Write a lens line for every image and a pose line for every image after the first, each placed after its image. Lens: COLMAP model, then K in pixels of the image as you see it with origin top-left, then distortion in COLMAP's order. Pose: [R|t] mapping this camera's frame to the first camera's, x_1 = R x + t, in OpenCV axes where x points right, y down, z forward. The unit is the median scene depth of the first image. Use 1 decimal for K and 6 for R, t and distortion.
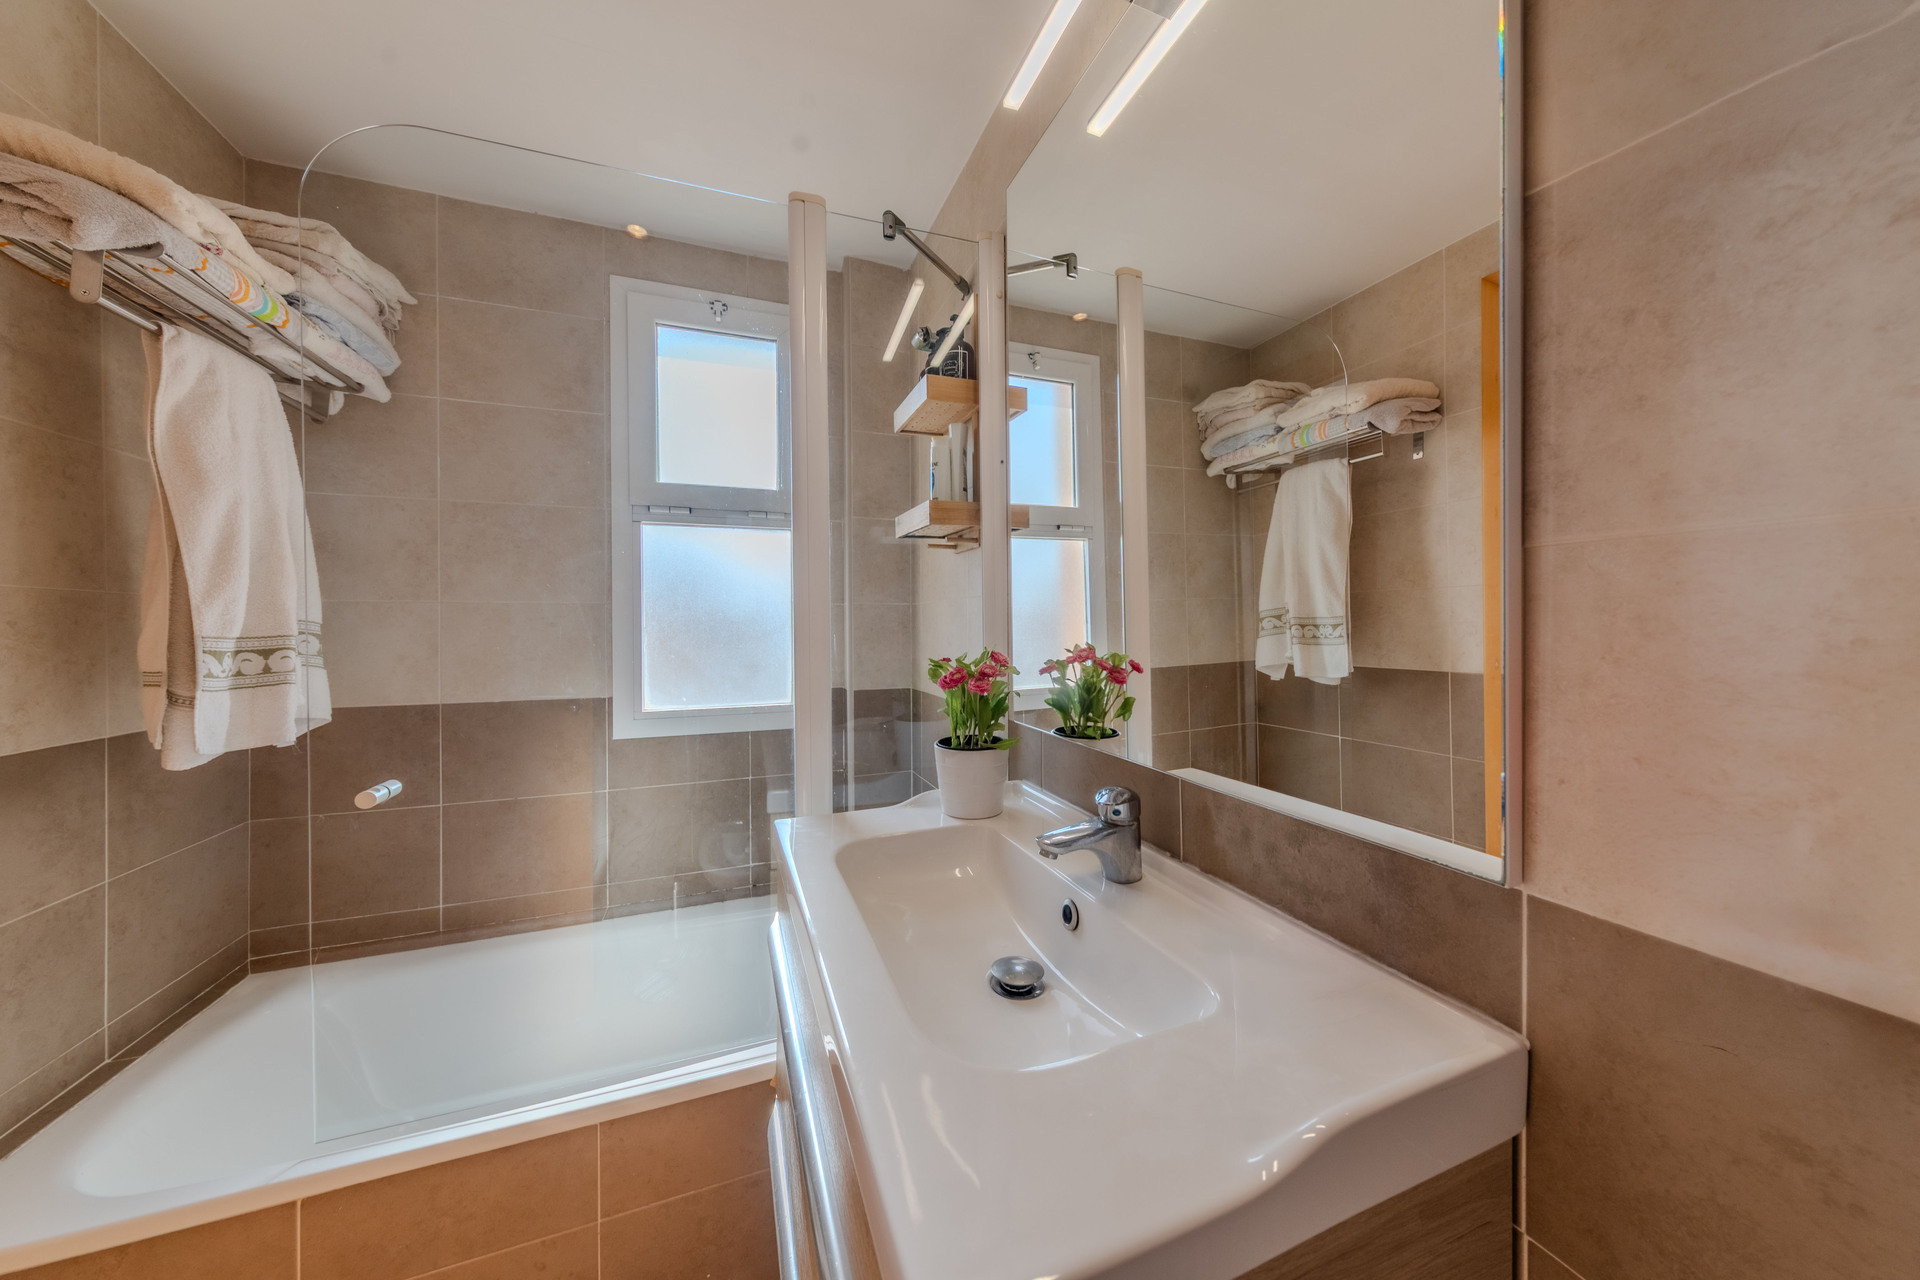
lens RADIAL K [[625.7, 0, 957.2], [0, 625.7, 629.1], [0, 0, 1]] dist [0.005159, -0.000083]
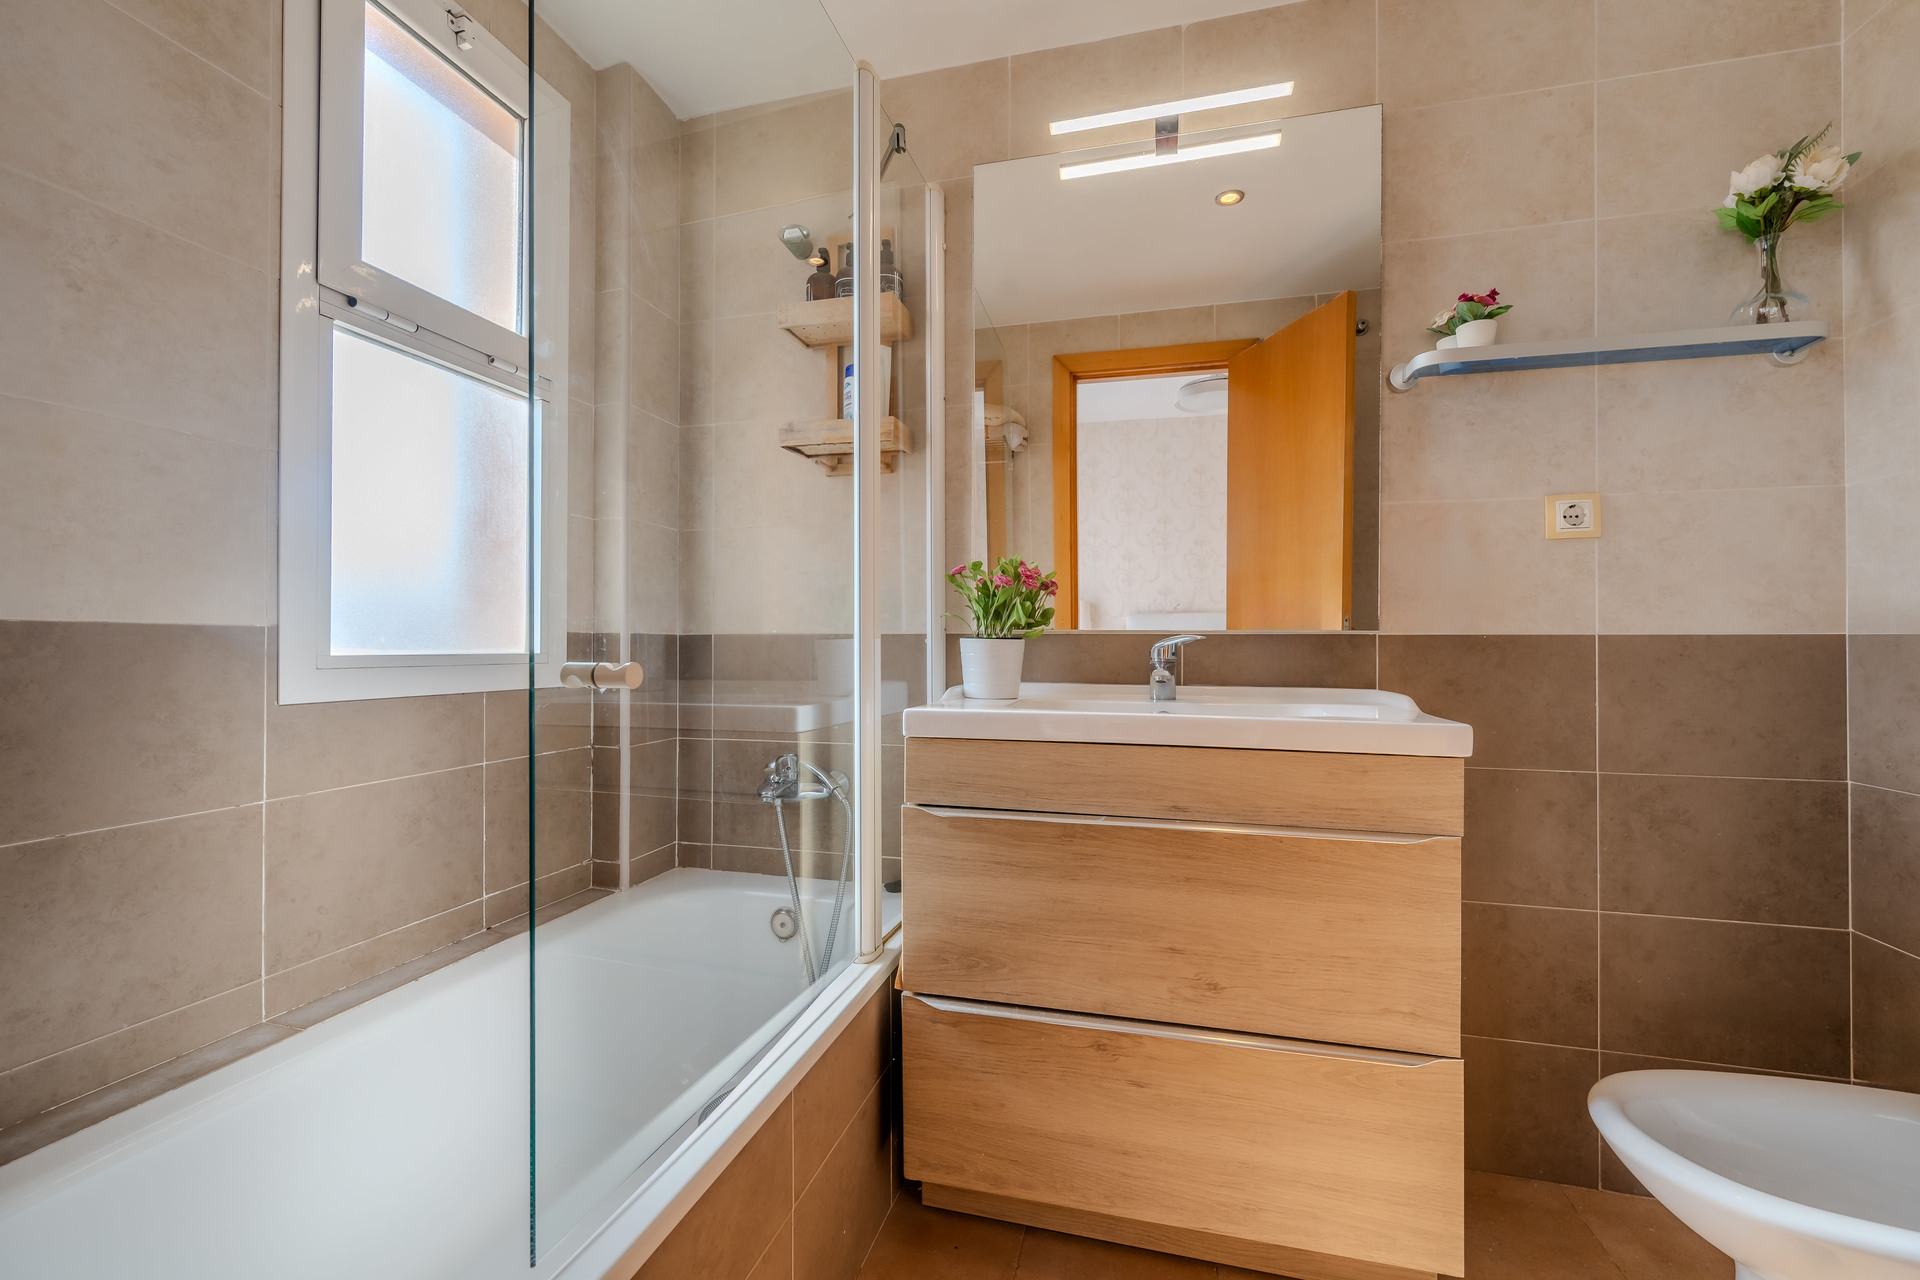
lens RADIAL K [[767.1, 0, 961.2], [0, 767.1, 636.8], [0, 0, 1]] dist [0.004585, 0.000112]
pose [[0.589623, 0.014986, 0.807539, -0.738939], [0.001233, 0.999810, -0.019455, 0.131538], [-0.807677, 0.012467, 0.589493, 0.137065]]
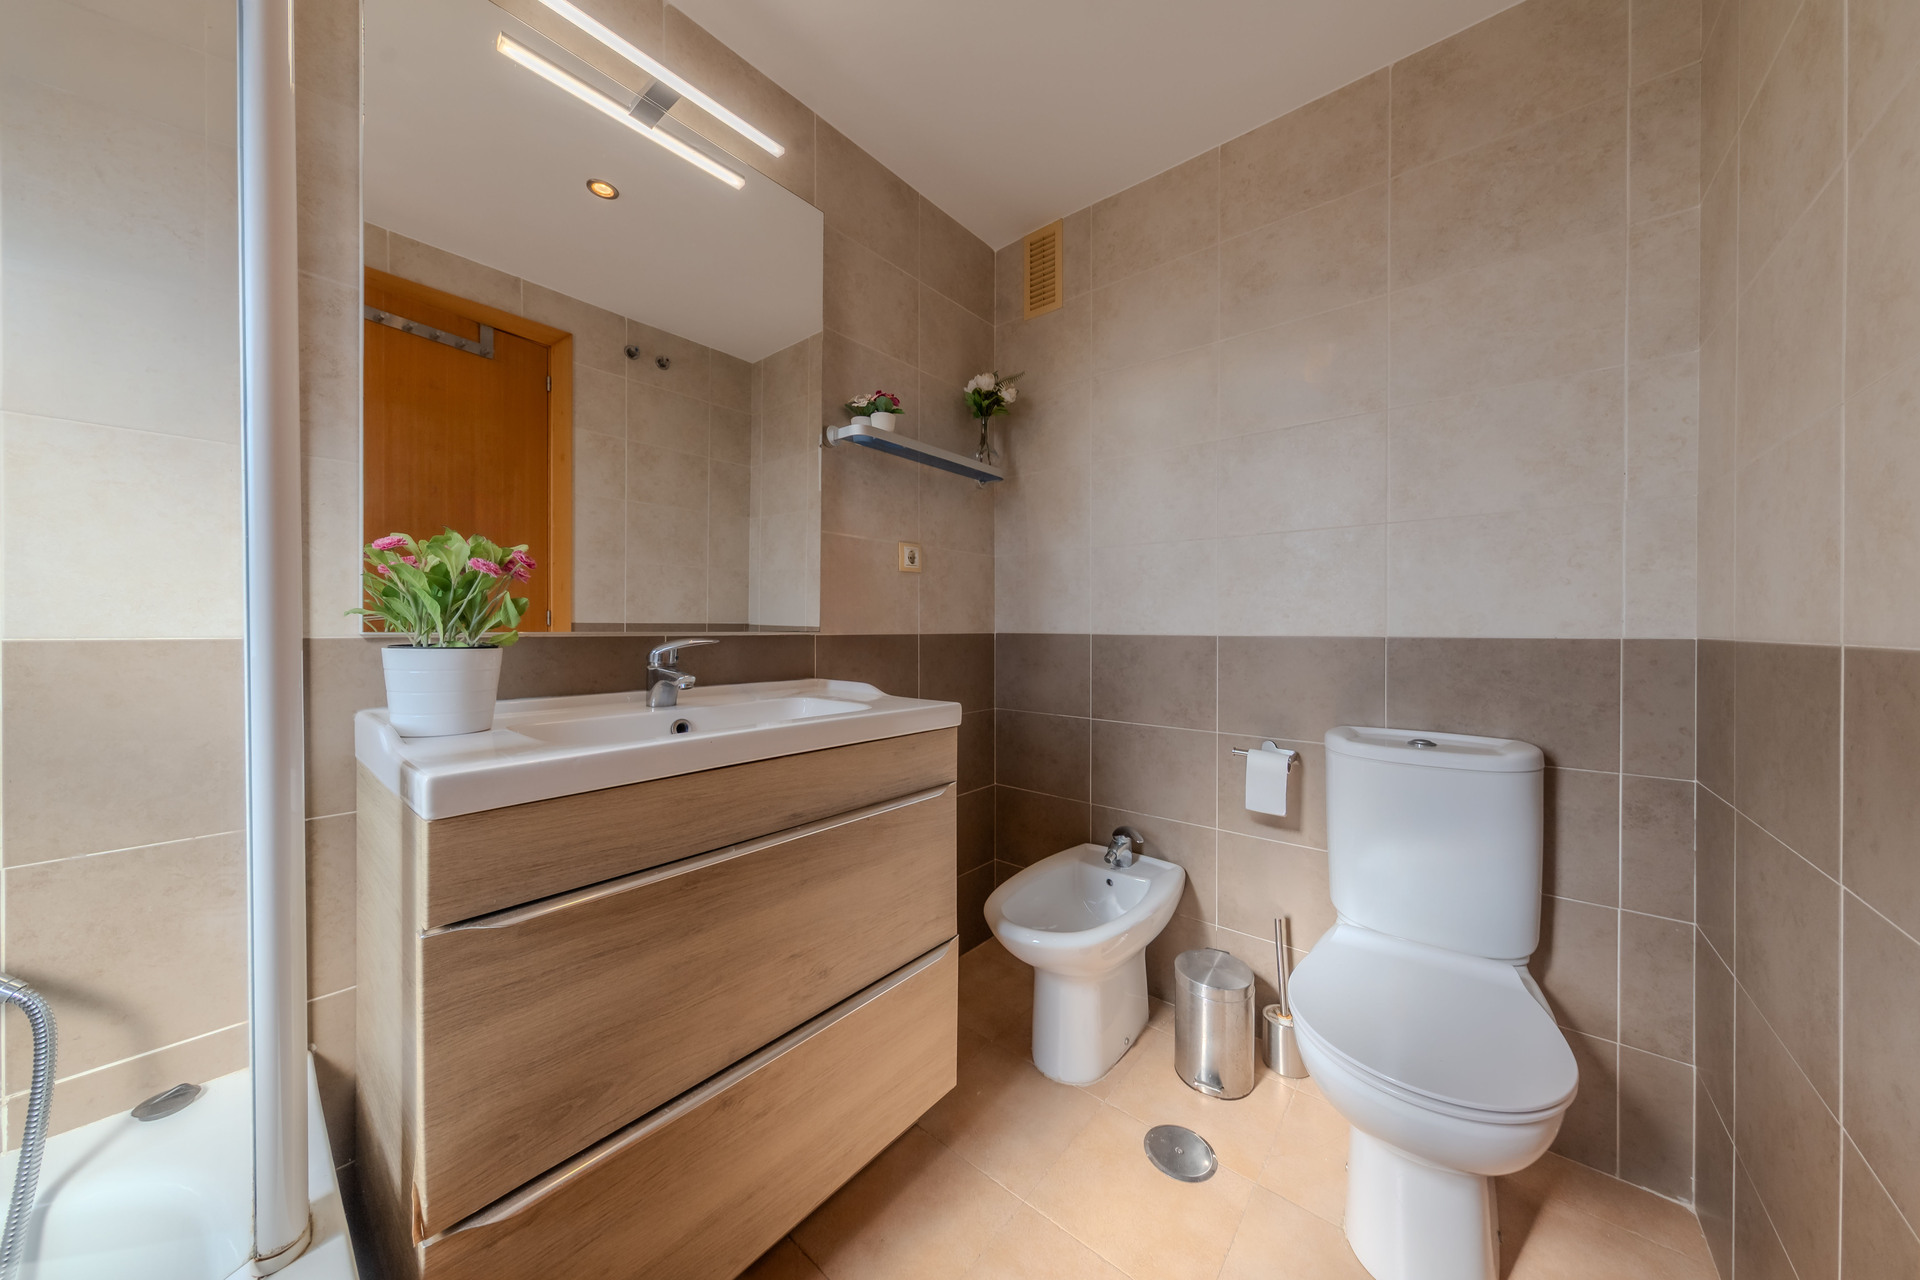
lens RADIAL K [[625.7, 0, 956.1], [0, 625.7, 630.9], [0, 0, 1]] dist [0.005159, -0.000083]
pose [[-0.465886, -0.001177, 0.884844, -0.642159], [0.008798, 0.999944, 0.005963, 0.103509], [-0.884801, 0.010563, -0.465849, 0.505202]]
